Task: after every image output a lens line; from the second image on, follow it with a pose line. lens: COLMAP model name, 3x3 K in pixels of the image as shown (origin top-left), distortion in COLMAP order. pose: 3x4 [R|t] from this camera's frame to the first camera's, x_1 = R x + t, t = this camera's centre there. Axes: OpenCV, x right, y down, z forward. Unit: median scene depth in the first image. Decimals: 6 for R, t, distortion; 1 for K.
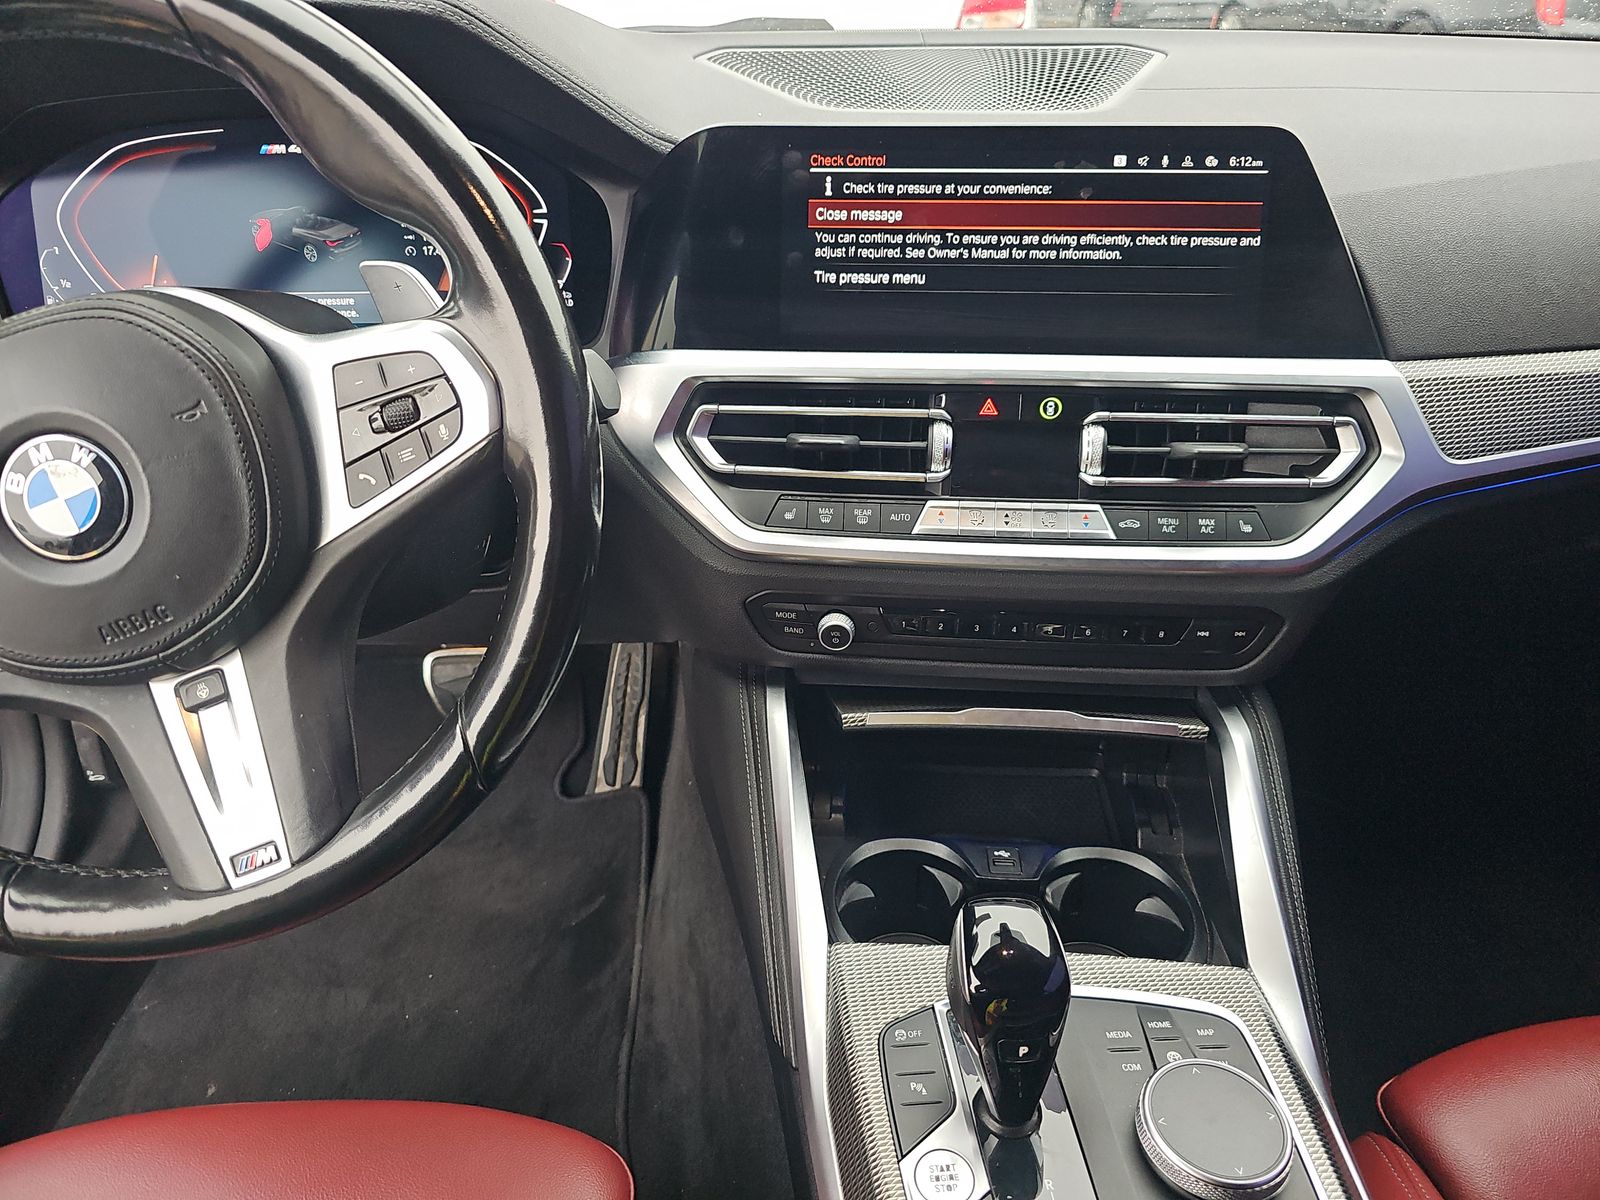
lens RADIAL K [[1087.0, 0, 802.8], [0, 1087.0, 577.4], [0, 0, 1]] dist [0.041957, -0.044890]
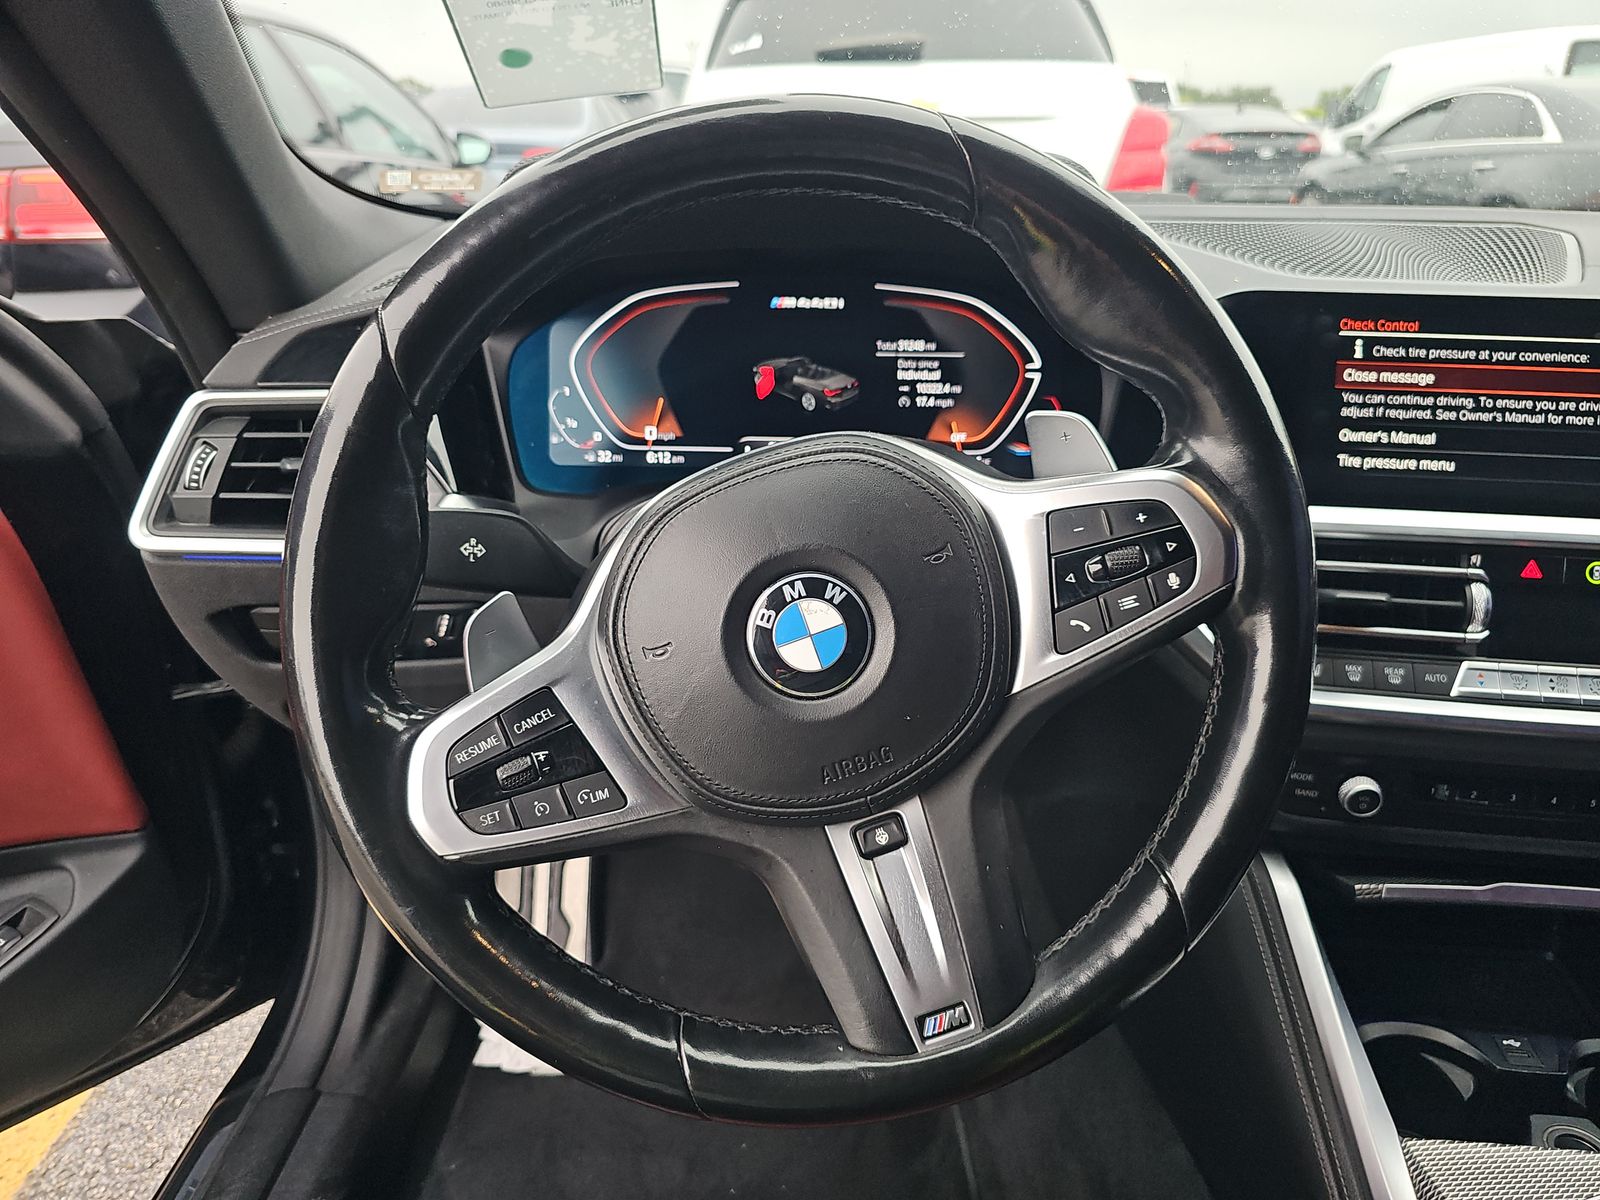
lens RADIAL K [[1087.0, 0, 802.8], [0, 1087.0, 577.4], [0, 0, 1]] dist [0.041957, -0.044890]
pose [[0.999208, 0.032278, -0.023257, -0.462864], [-0.035070, 0.990648, -0.131857, 0.004632], [0.018783, 0.132569, 0.990996, 0.008084]]
